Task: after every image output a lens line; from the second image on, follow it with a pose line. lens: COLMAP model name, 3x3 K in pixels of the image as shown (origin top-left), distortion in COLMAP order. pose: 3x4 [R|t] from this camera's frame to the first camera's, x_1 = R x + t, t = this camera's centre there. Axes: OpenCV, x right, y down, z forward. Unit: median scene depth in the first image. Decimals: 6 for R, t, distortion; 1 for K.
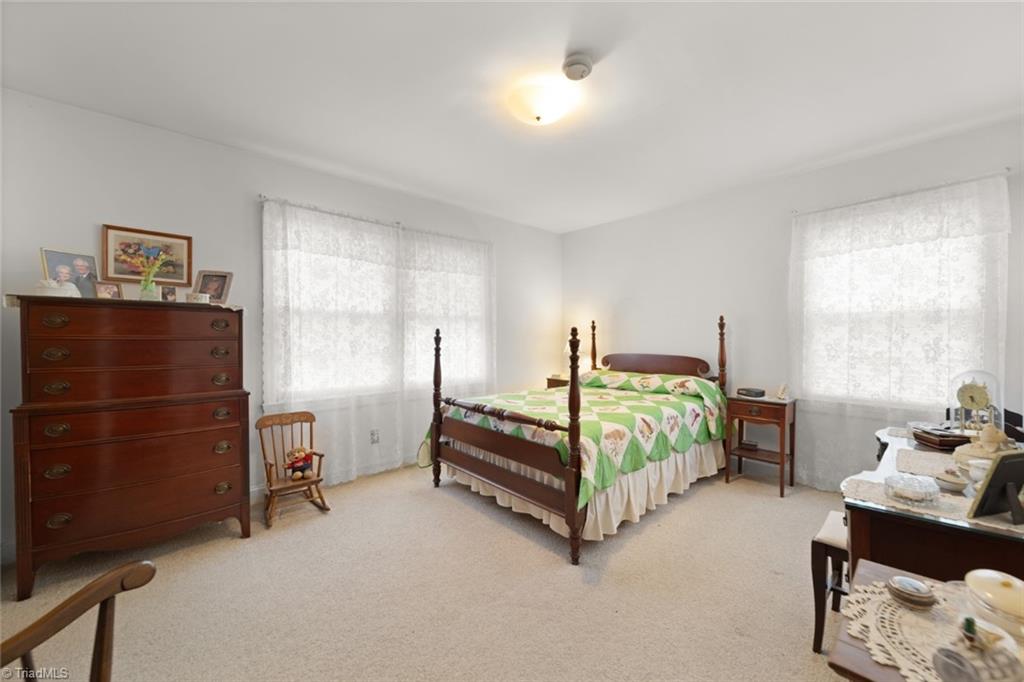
lens RADIAL K [[392.0, 0, 520.6], [0, 392.0, 339.3], [0, 0, 1]] dist [-0.000214, 0.000016]
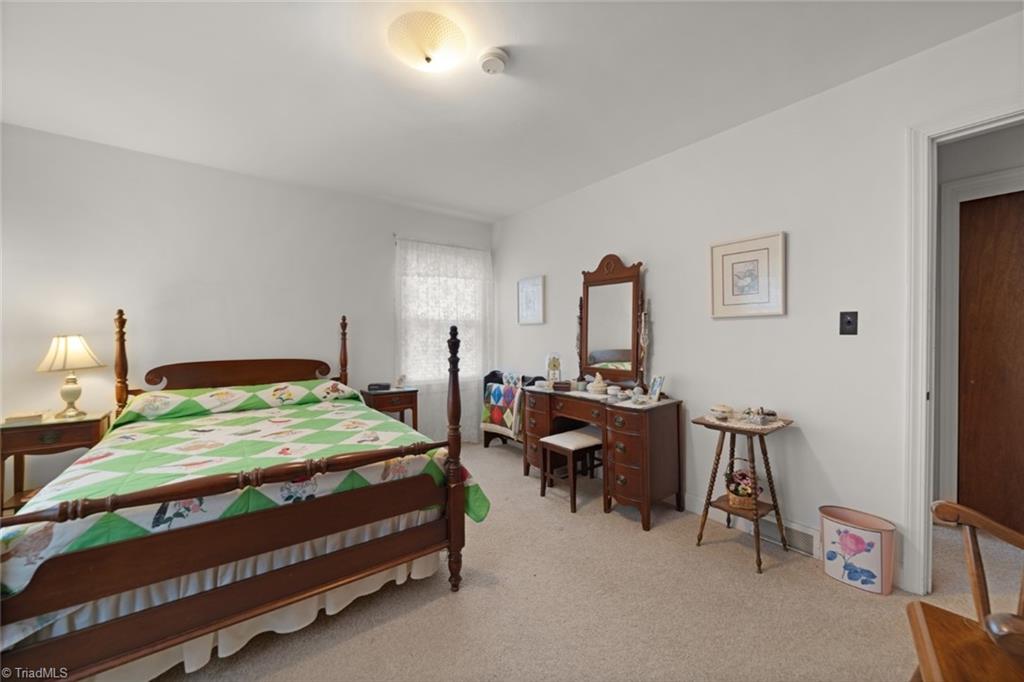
lens RADIAL K [[392.0, 0, 520.6], [0, 392.0, 339.3], [0, 0, 1]] dist [-0.000214, 0.000016]
pose [[0.084361, -0.007208, 0.996409, -0.537315], [0.008658, 0.999941, 0.006501, -0.003188], [-0.996398, 0.008078, 0.084418, 0.561638]]
